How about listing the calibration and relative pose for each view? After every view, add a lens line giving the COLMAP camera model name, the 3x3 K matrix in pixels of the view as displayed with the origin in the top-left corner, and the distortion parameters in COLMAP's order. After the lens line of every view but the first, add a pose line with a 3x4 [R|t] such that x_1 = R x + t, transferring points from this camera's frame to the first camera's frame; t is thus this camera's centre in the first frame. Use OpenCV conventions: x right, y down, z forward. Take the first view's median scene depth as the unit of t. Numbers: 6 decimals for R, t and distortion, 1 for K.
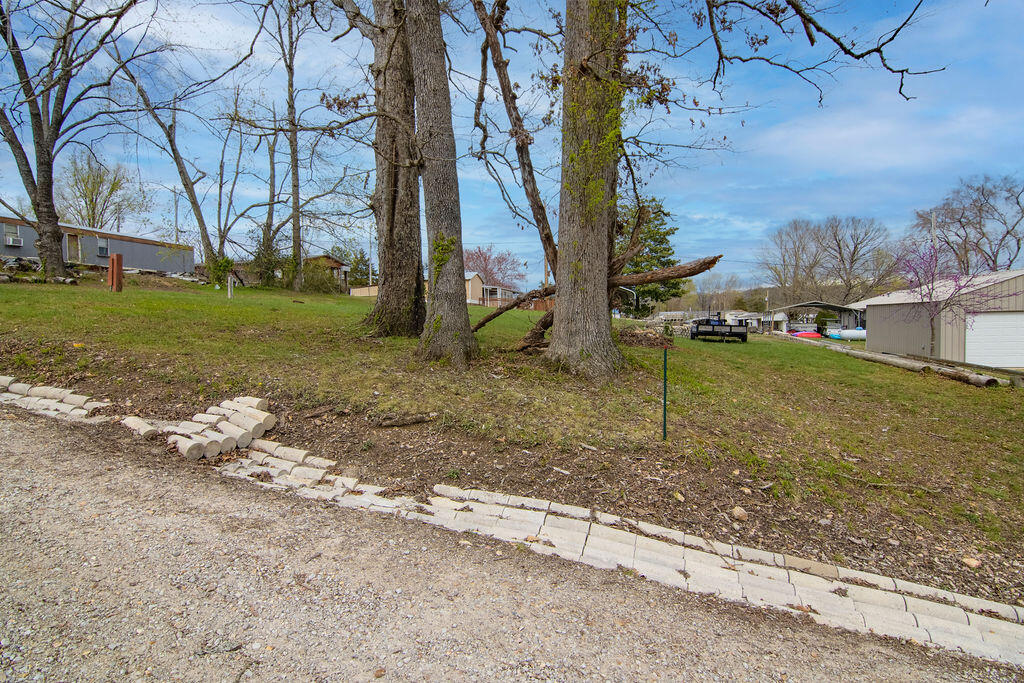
lens RADIAL K [[512.2, 0, 512.0], [0, 512.2, 341.5], [0, 0, 1]] dist [0.000548, -0.017780]
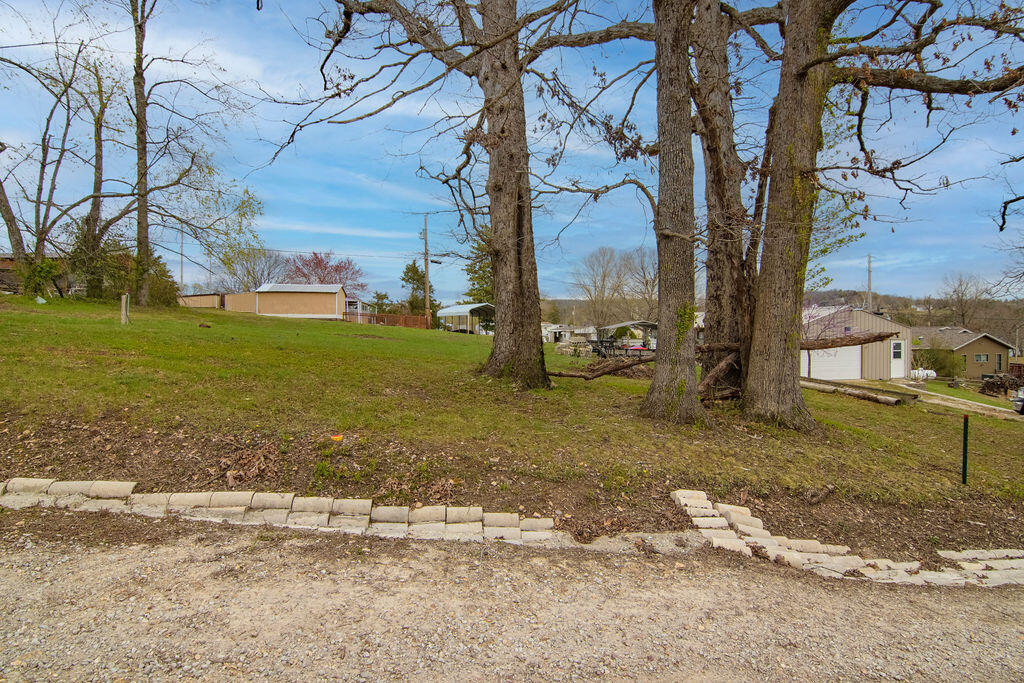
lens RADIAL K [[512.2, 0, 512.0], [0, 512.2, 341.5], [0, 0, 1]] dist [0.000548, -0.017780]
pose [[0.914715, -0.004404, 0.404075, -0.419818], [0.008610, 0.999926, -0.008594, -0.058529], [-0.404007, 0.011340, 0.914686, 0.084792]]
